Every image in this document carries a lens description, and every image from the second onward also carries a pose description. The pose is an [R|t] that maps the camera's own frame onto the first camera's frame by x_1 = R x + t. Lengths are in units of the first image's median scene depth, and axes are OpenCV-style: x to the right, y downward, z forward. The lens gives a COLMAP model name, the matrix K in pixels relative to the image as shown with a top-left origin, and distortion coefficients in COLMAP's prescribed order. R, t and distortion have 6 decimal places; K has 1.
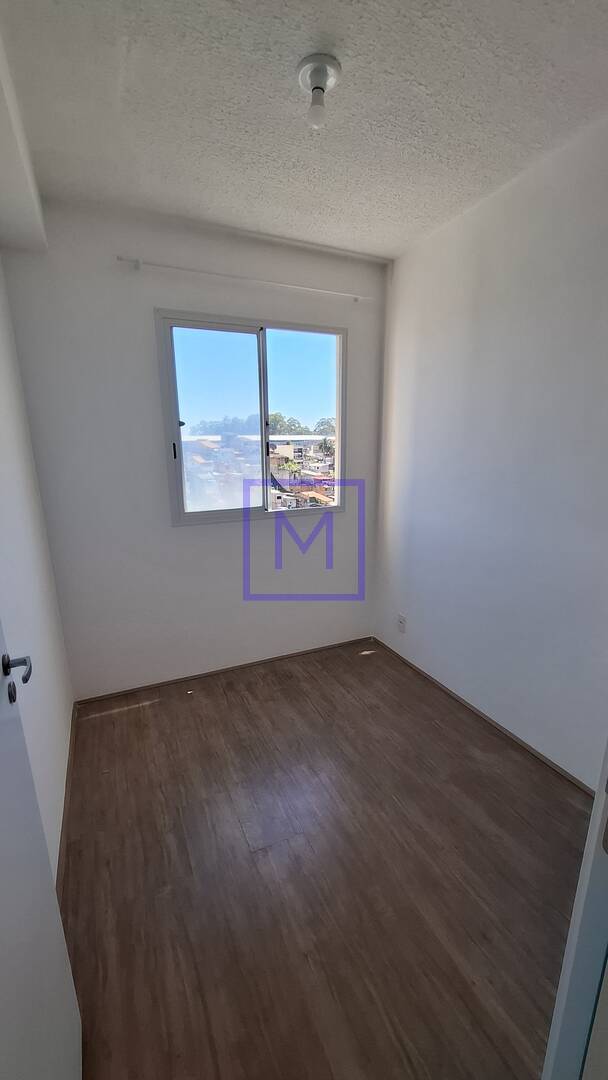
lens RADIAL K [[426.5, 0, 304.1], [0, 426.5, 545.8], [0, 0, 1]] dist [-0.009169, 0.002374]
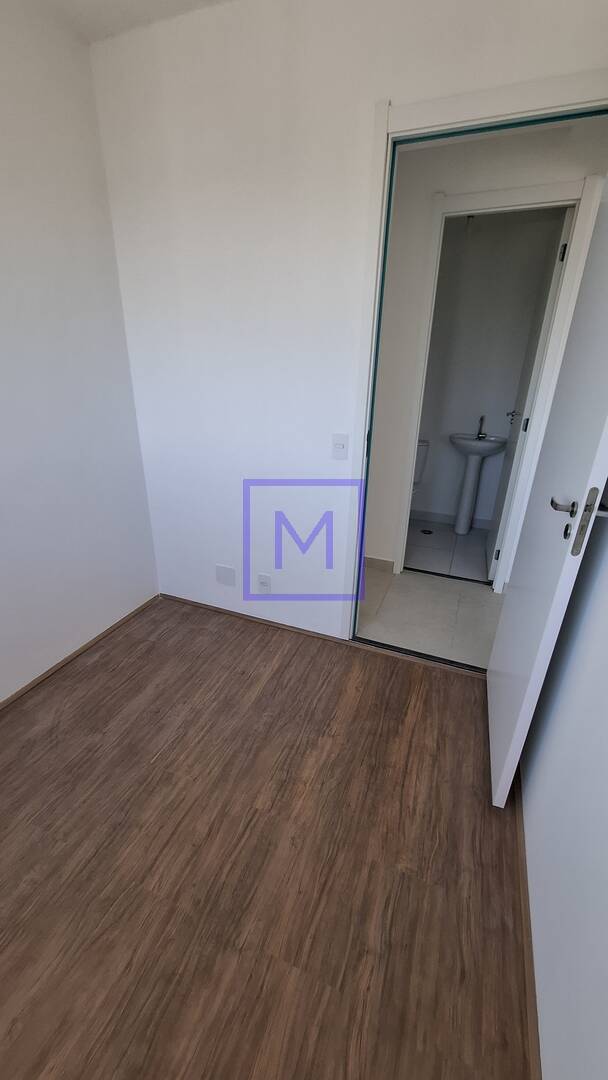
lens RADIAL K [[426.5, 0, 305.0], [0, 426.5, 540.6], [0, 0, 1]] dist [-0.009169, 0.002374]
pose [[-0.682628, -0.289439, 0.671002, -0.558180], [0.162409, 0.835165, 0.525474, -0.238676], [-0.712490, 0.467680, -0.523099, 1.238316]]
